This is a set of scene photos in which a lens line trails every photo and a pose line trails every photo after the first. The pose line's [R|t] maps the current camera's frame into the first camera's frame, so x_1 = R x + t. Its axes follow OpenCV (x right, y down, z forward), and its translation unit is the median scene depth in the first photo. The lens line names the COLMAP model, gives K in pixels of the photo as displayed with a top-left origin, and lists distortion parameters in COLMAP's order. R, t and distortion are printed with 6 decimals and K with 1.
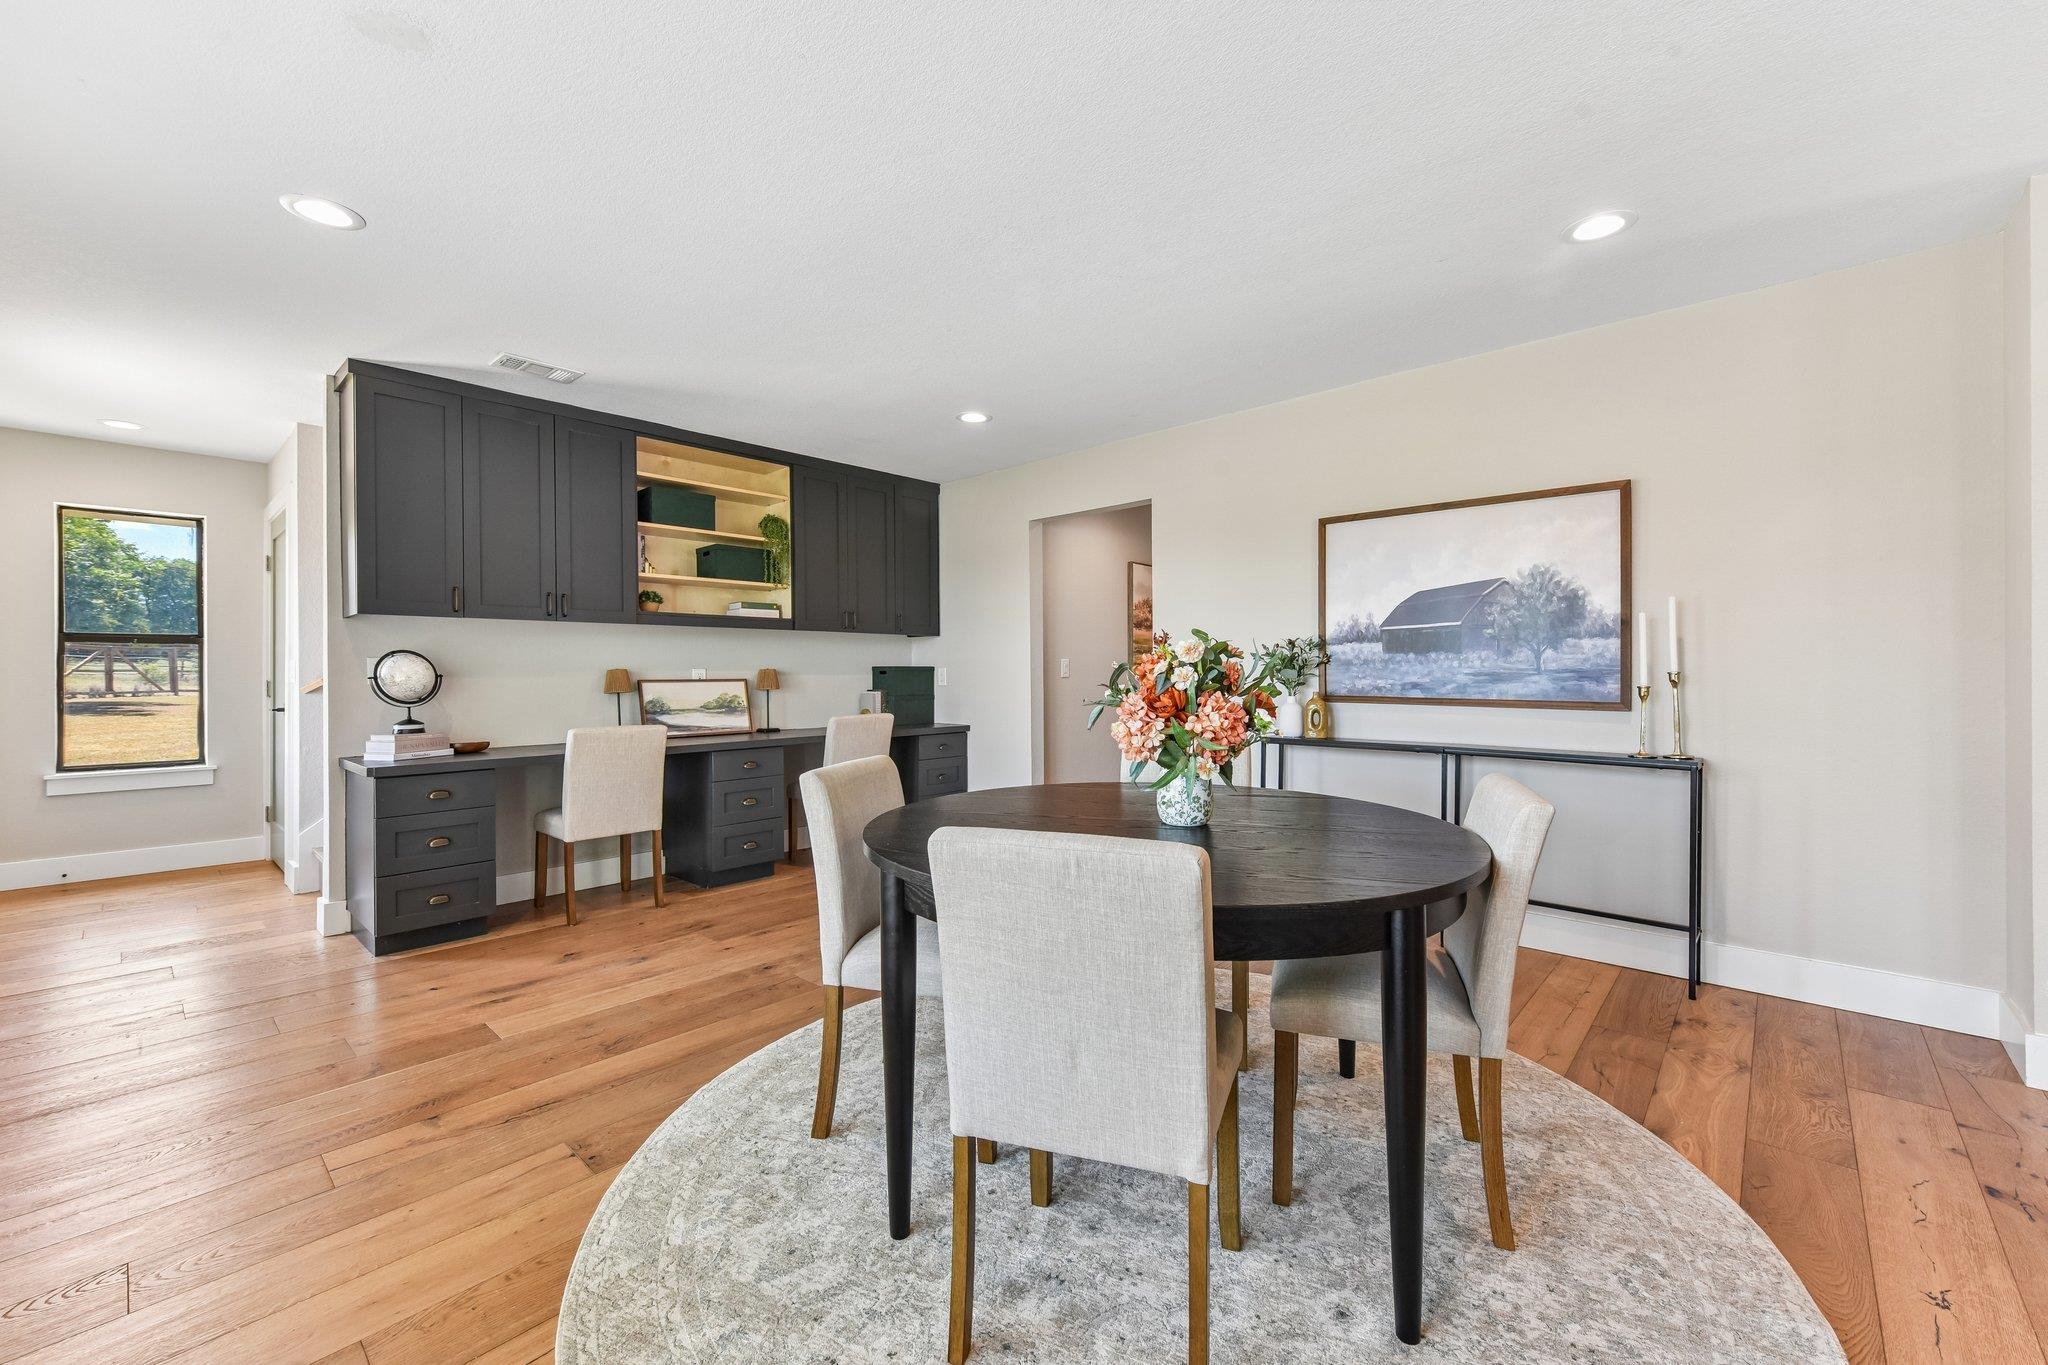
lens RADIAL K [[817.2, 0, 1031.9], [0, 817.2, 676.5], [0, 0, 1]] dist [0.005432, -0.001931]
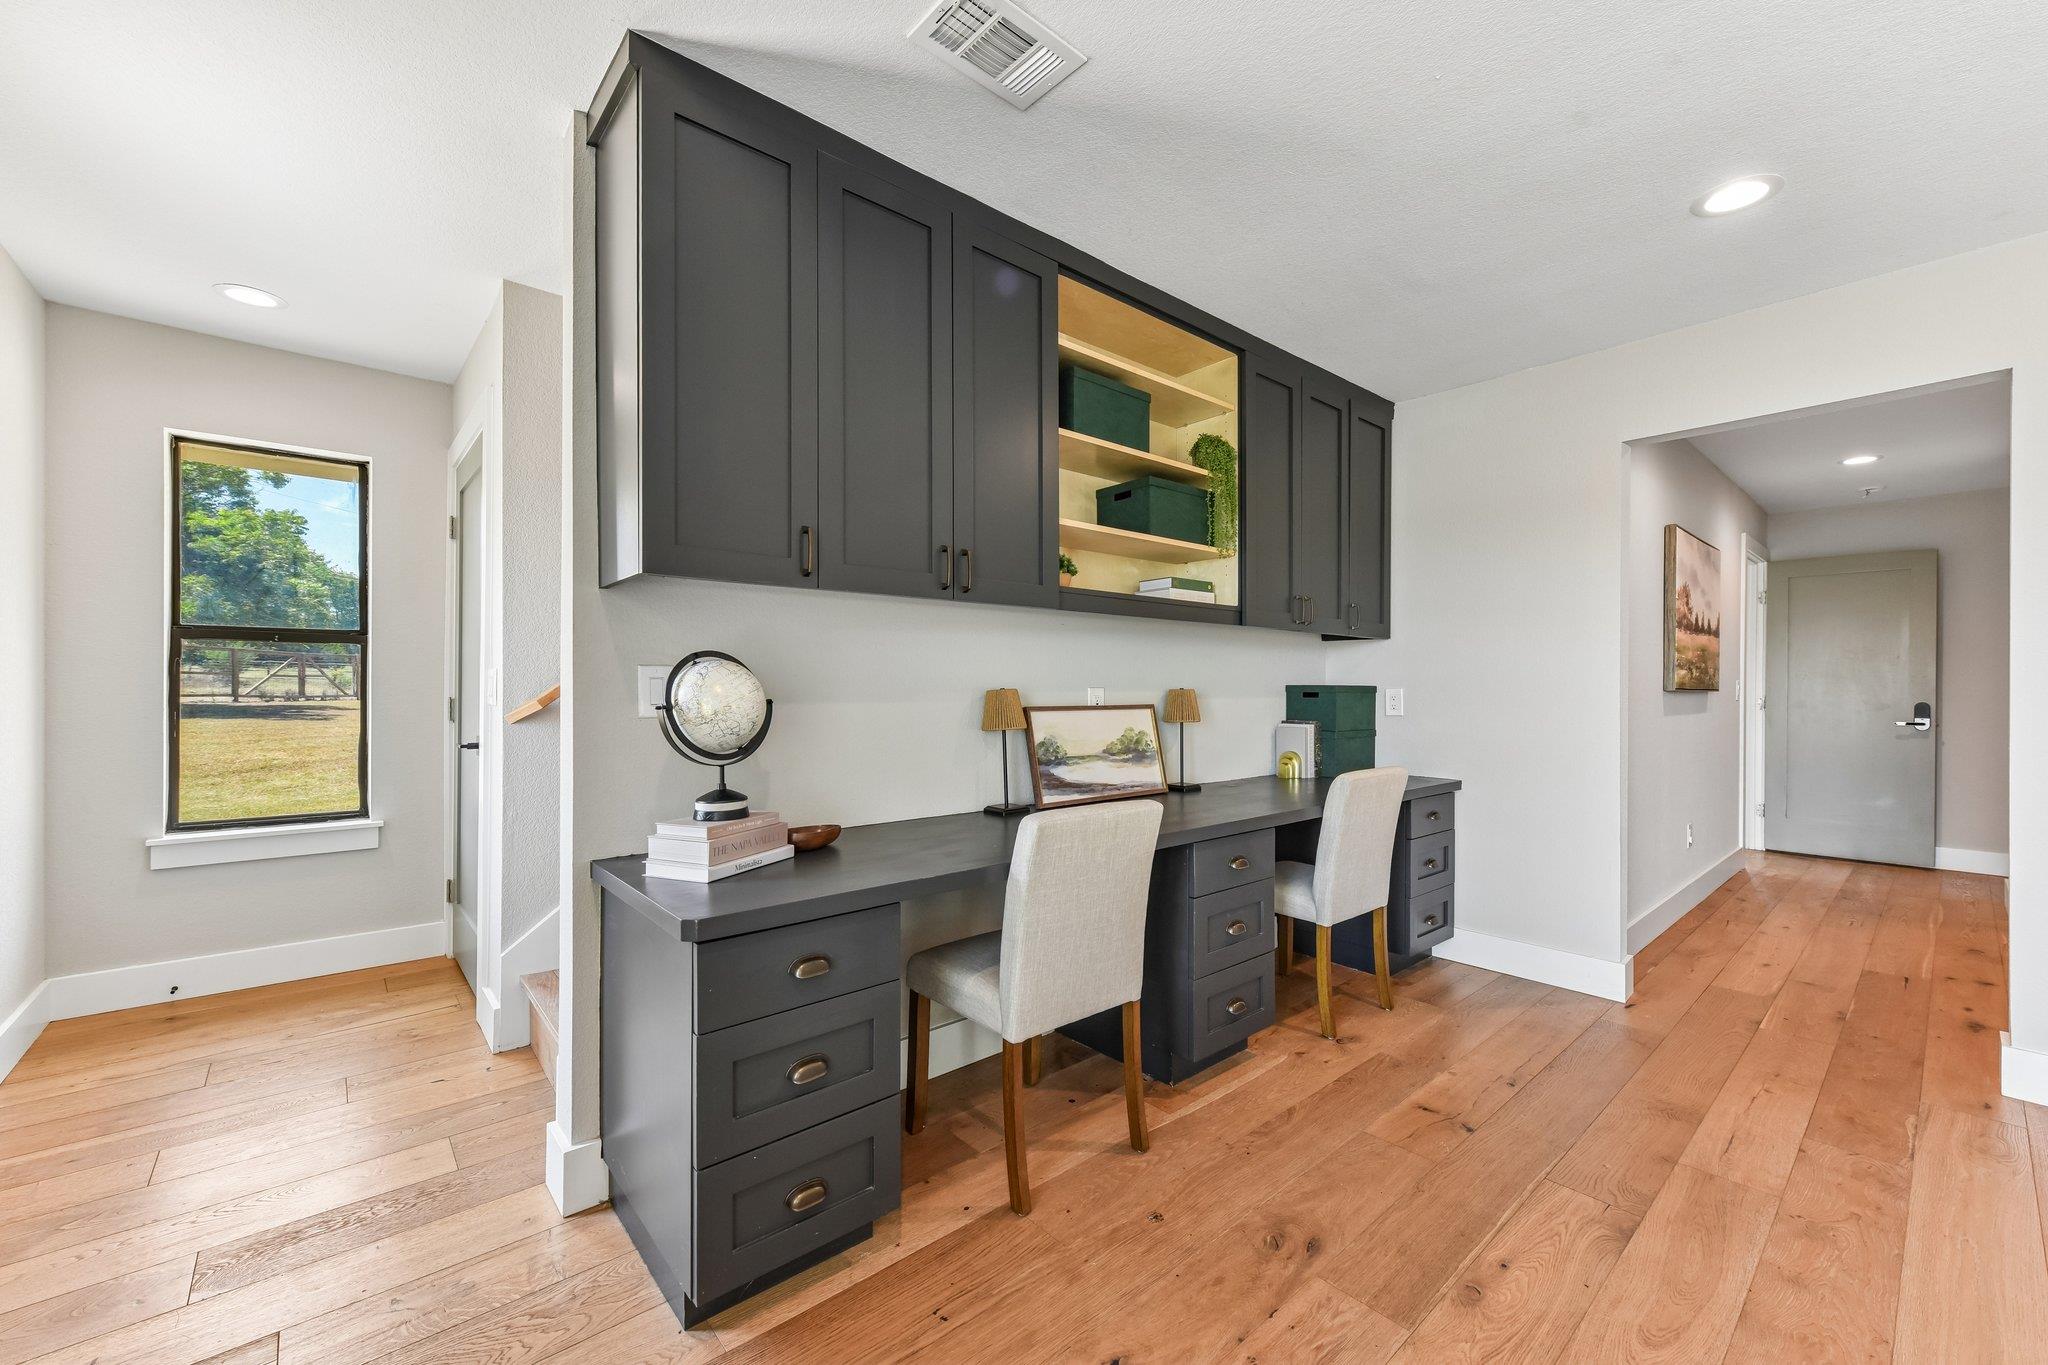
lens RADIAL K [[817.2, 0, 1037.8], [0, 817.2, 691.6], [0, 0, 1]] dist [0.005432, -0.001931]
pose [[0.993154, 0.011356, -0.116260, -0.478263], [-0.010965, 0.999932, 0.004003, -0.011019], [0.116297, -0.002701, 0.993211, 0.492692]]
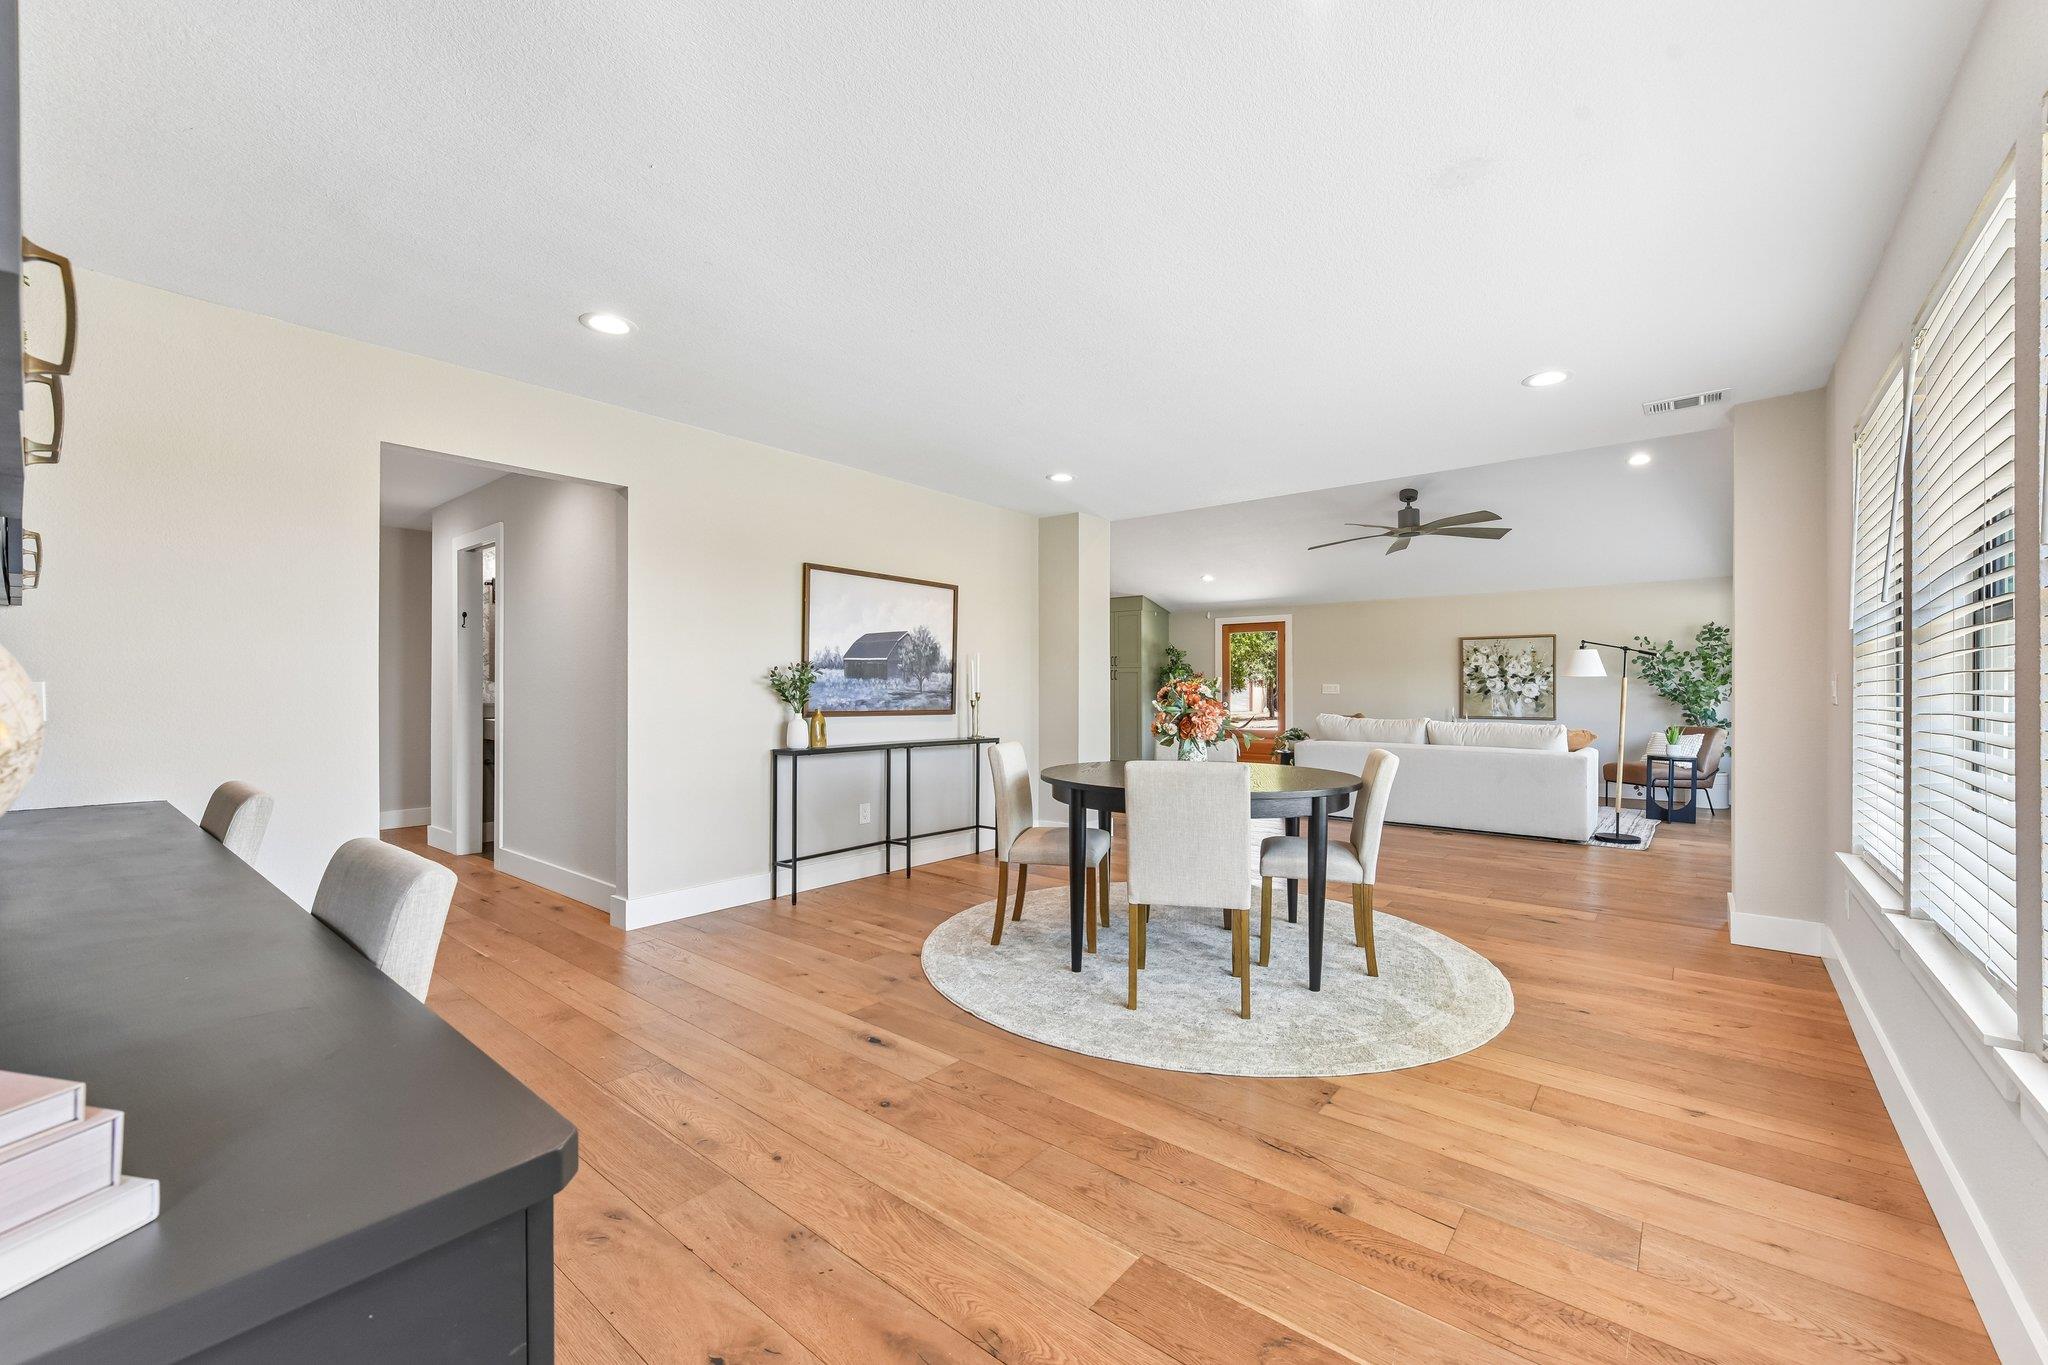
lens RADIAL K [[817.2, 0, 1032.8], [0, 817.2, 679.6], [0, 0, 1]] dist [0.005432, -0.001931]
pose [[-0.049815, 0.015379, 0.998640, -0.857878], [0.004171, 0.999876, -0.015190, -0.004573], [-0.998750, 0.003408, -0.049873, 0.737378]]
